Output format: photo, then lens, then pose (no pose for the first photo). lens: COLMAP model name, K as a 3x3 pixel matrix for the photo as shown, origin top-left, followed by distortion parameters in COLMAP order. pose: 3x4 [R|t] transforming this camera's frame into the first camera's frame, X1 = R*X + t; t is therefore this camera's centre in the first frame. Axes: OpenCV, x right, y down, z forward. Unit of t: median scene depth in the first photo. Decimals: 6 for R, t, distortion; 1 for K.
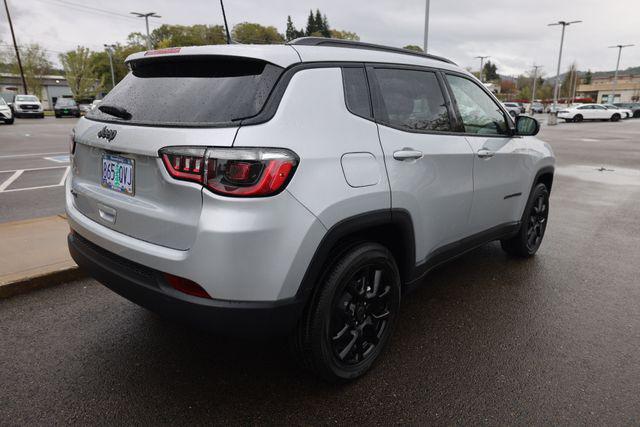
lens RADIAL K [[448.3, 0, 320.0], [0, 448.3, 217.2], [0, 0, 1]] dist [0.000869, 0.047185]
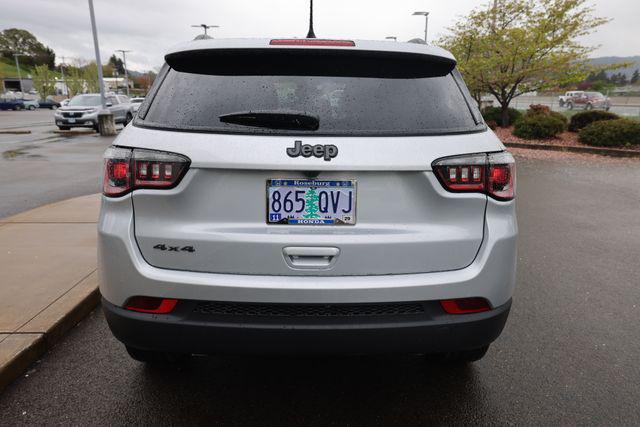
lens RADIAL K [[448.3, 0, 320.0], [0, 448.3, 217.2], [0, 0, 1]] dist [0.000869, 0.047185]
pose [[0.727340, -0.181745, 0.661774, -0.752504], [0.175160, 0.981521, 0.077044, -0.101926], [-0.663547, 0.059879, 0.745734, 0.343484]]
